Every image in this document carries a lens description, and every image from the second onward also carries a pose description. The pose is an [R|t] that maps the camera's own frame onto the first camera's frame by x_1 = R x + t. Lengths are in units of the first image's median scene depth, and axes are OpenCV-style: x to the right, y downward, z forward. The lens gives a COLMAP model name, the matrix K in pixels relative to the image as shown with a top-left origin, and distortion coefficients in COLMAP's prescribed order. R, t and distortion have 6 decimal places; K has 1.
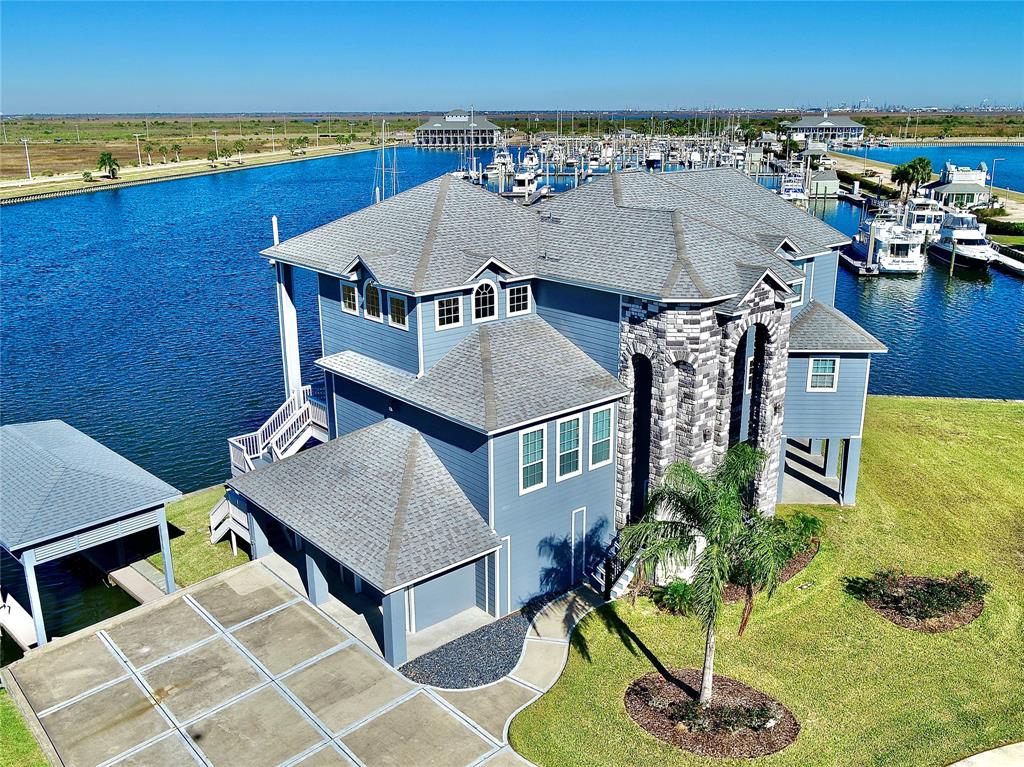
lens RADIAL K [[877.9, 0, 518.0], [0, 877.9, 384.0], [0, 0, 1]] dist [0.008497, -0.008532]
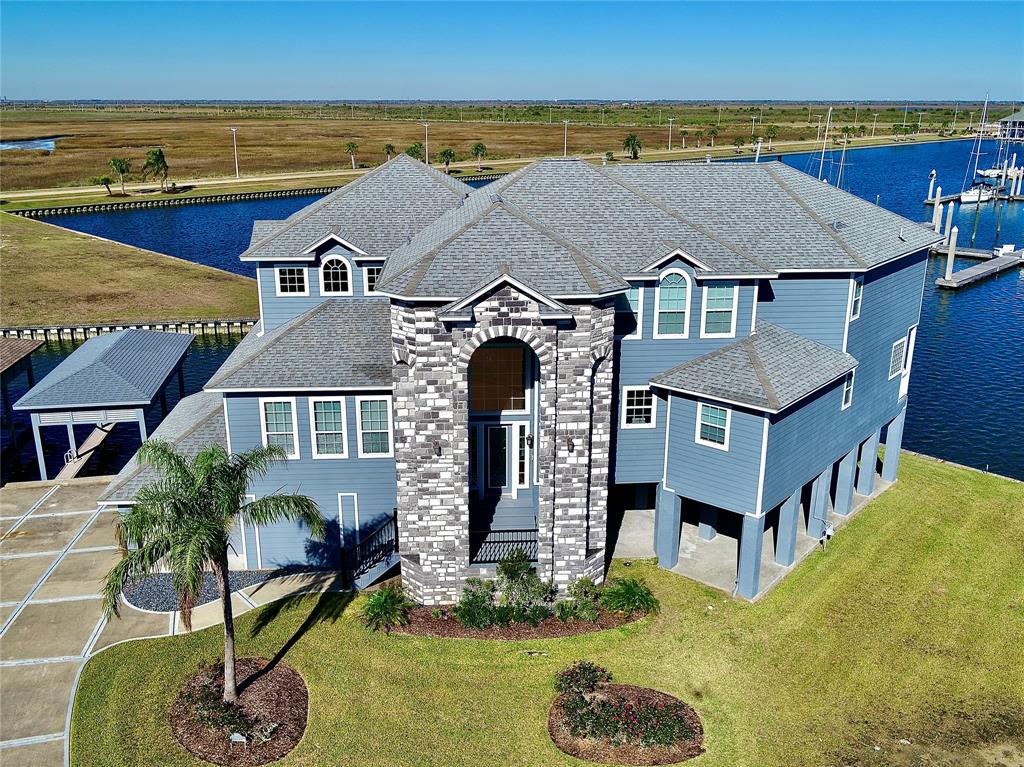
lens RADIAL K [[877.9, 0, 520.5], [0, 877.9, 381.8], [0, 0, 1]] dist [0.008497, -0.008532]
pose [[0.804433, 0.189589, -0.562977, 0.765628], [-0.183654, 0.980648, 0.067823, -0.084955], [0.564941, 0.048835, 0.823685, 0.286402]]
